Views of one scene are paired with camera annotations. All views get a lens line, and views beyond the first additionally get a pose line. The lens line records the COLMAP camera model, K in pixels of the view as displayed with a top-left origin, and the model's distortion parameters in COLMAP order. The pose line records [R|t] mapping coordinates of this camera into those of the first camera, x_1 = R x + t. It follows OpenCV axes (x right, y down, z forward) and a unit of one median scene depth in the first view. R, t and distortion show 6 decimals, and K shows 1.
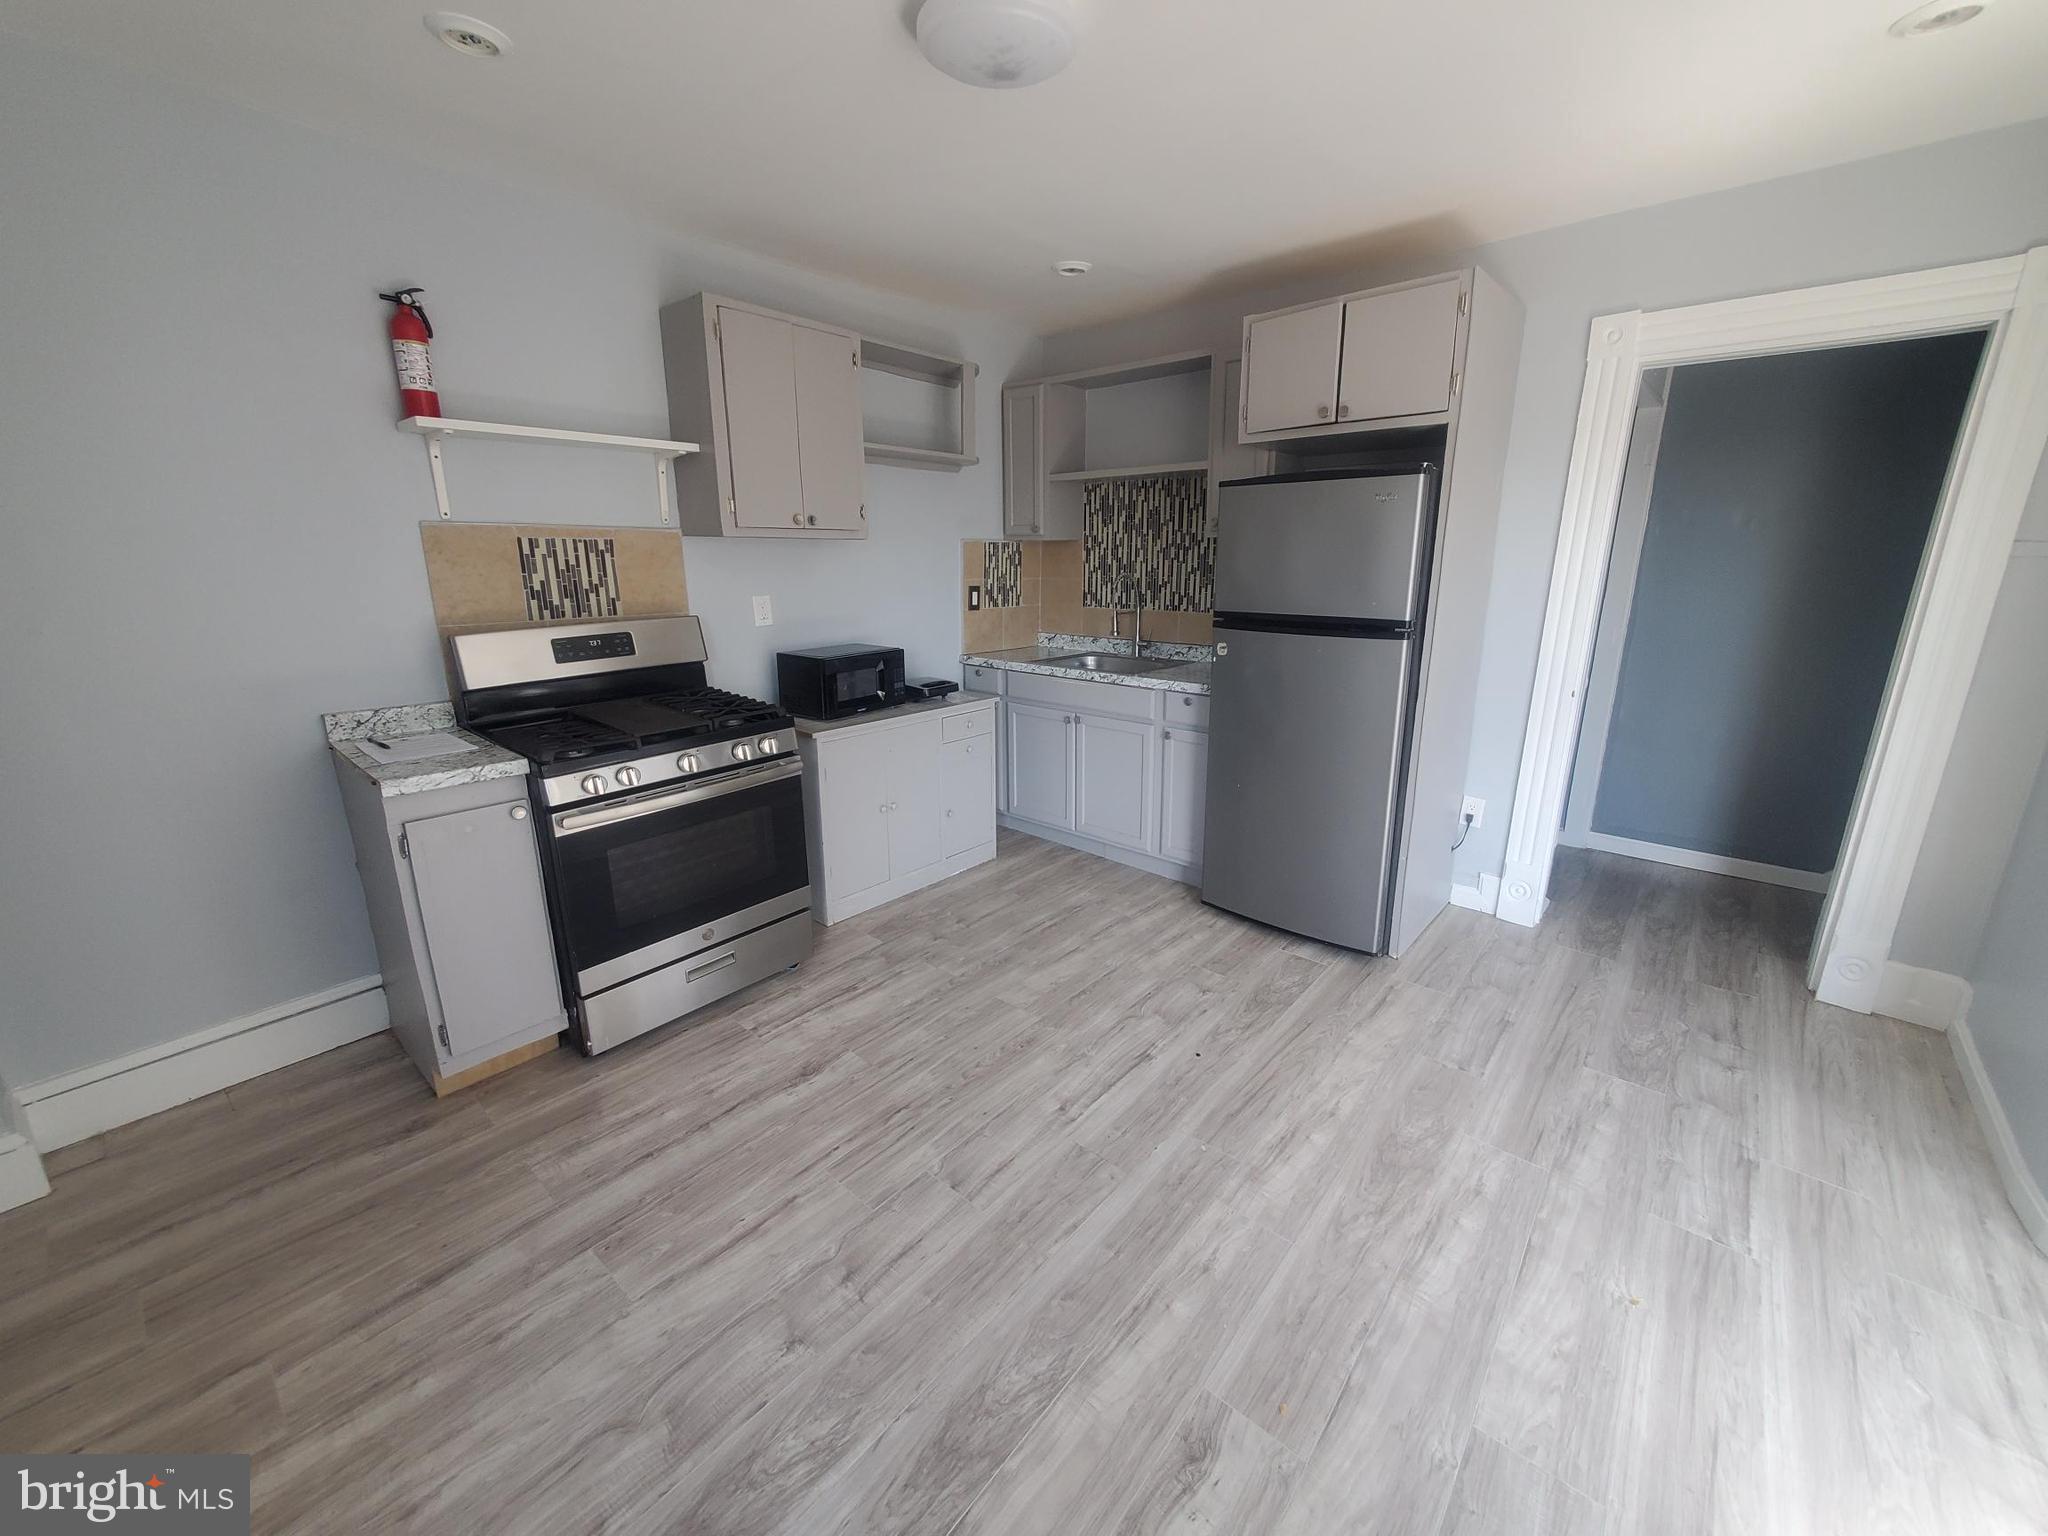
lens RADIAL K [[810.7, 0, 1023.1], [0, 810.7, 761.6], [0, 0, 1]] dist [0.002969, 0.001344]
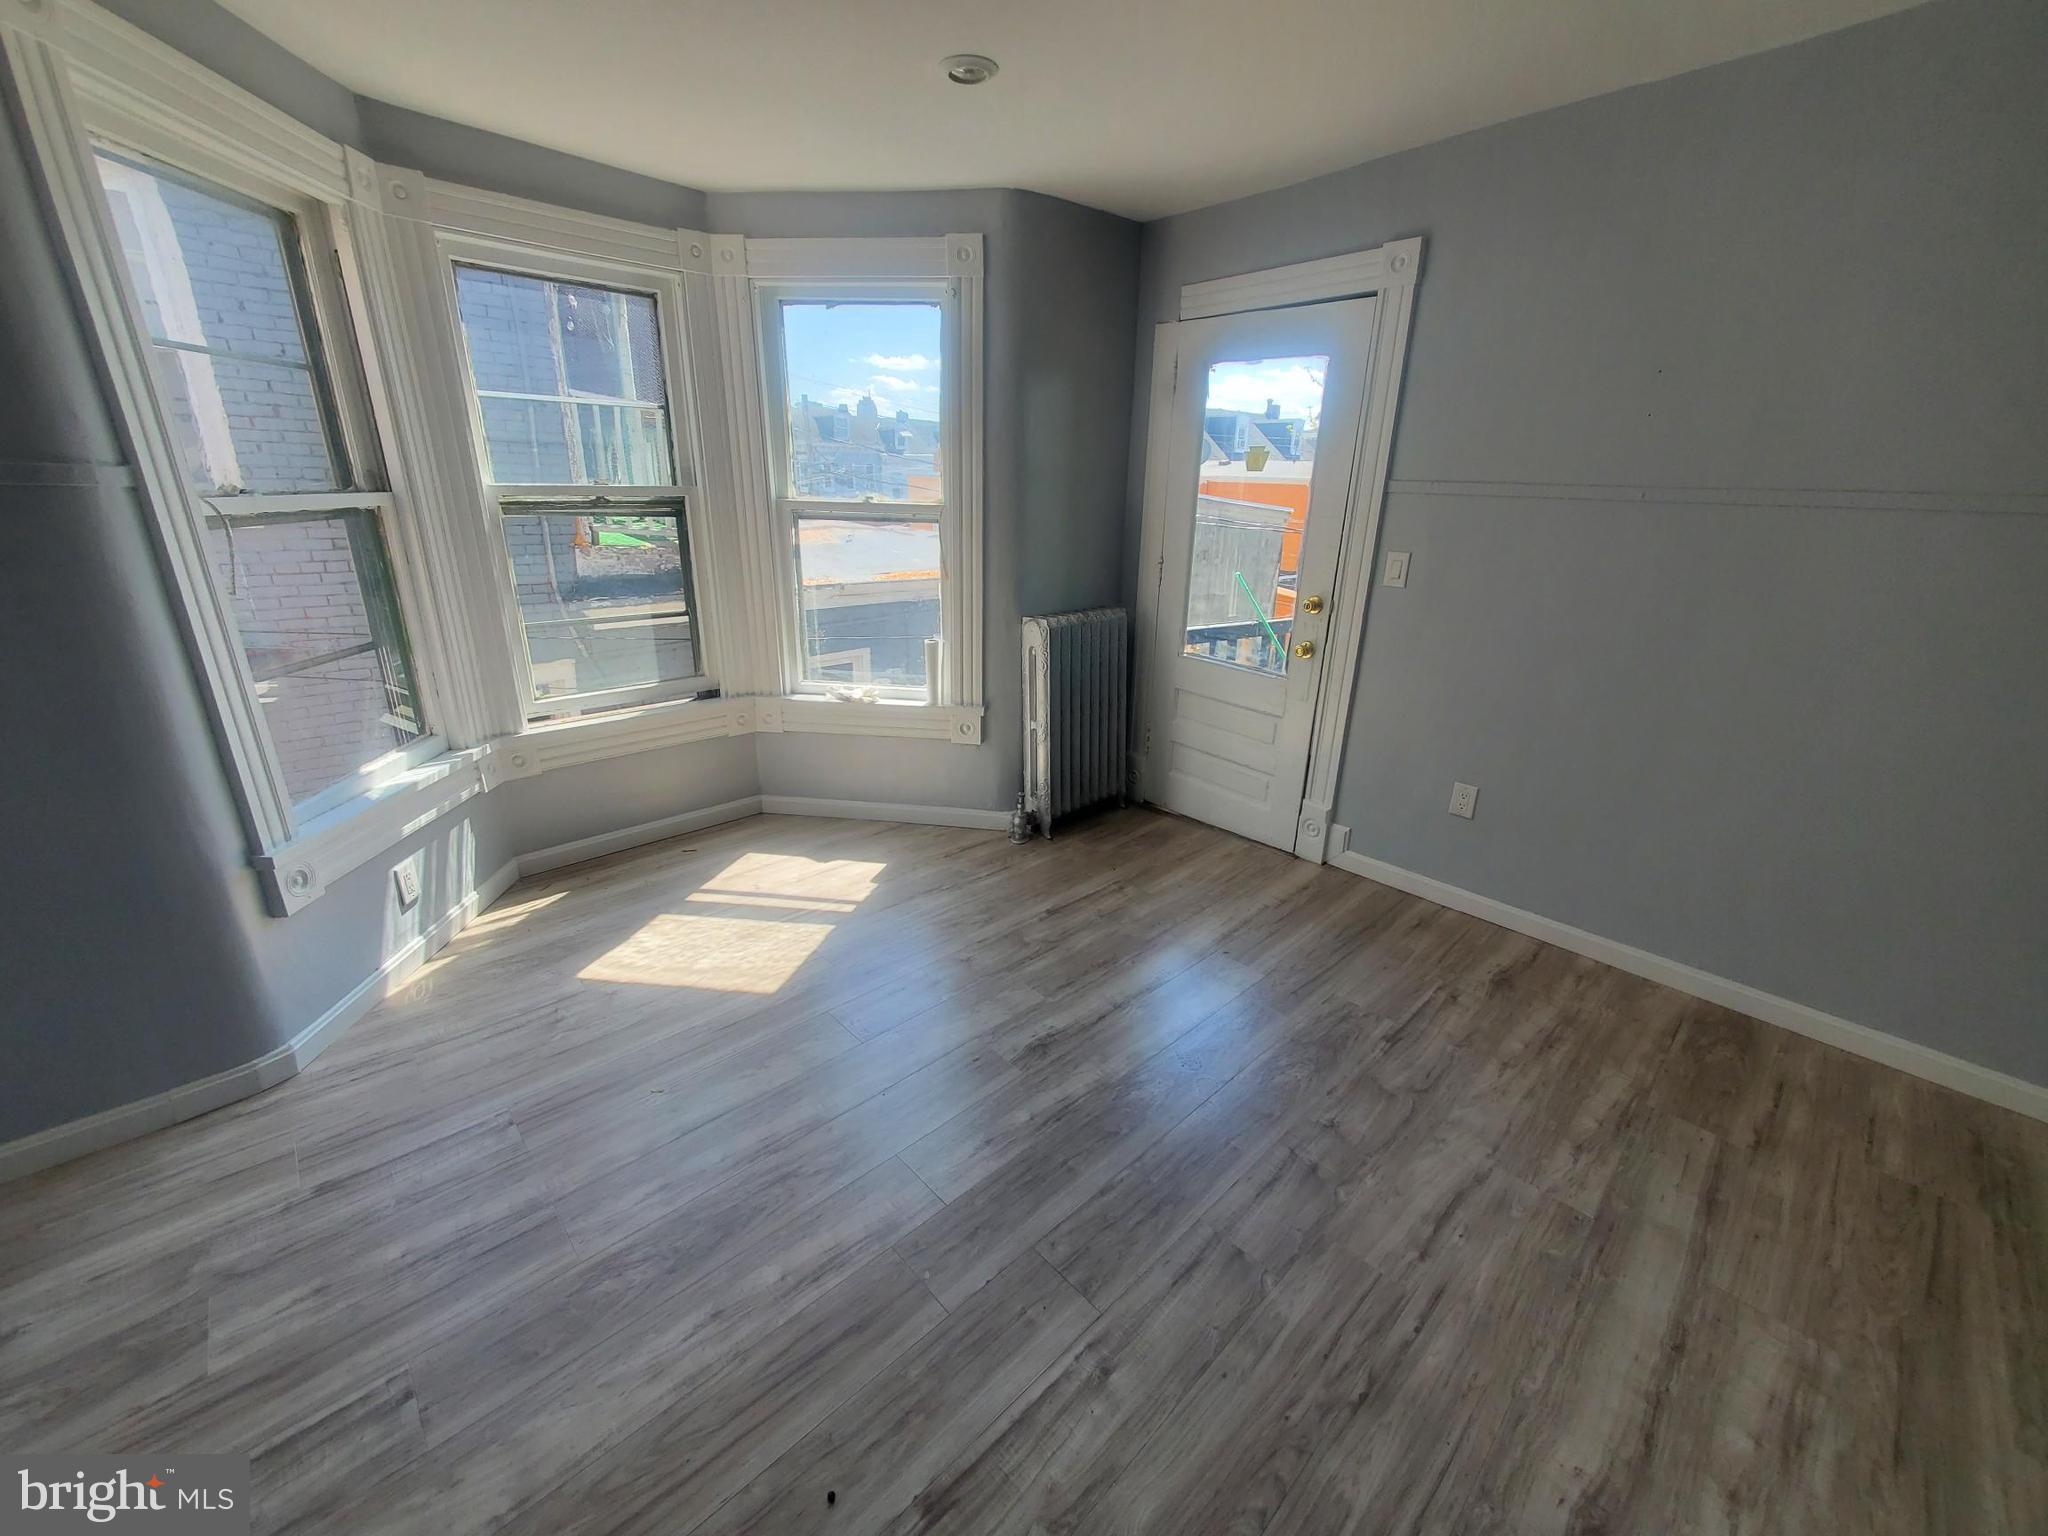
lens RADIAL K [[810.7, 0, 1030.9], [0, 810.7, 758.4], [0, 0, 1]] dist [0.002969, 0.001344]
pose [[-0.995233, -0.051108, 0.083057, 0.045516], [0.004611, 0.826064, 0.563558, -0.198810], [-0.097413, 0.561254, -0.821891, 0.729944]]
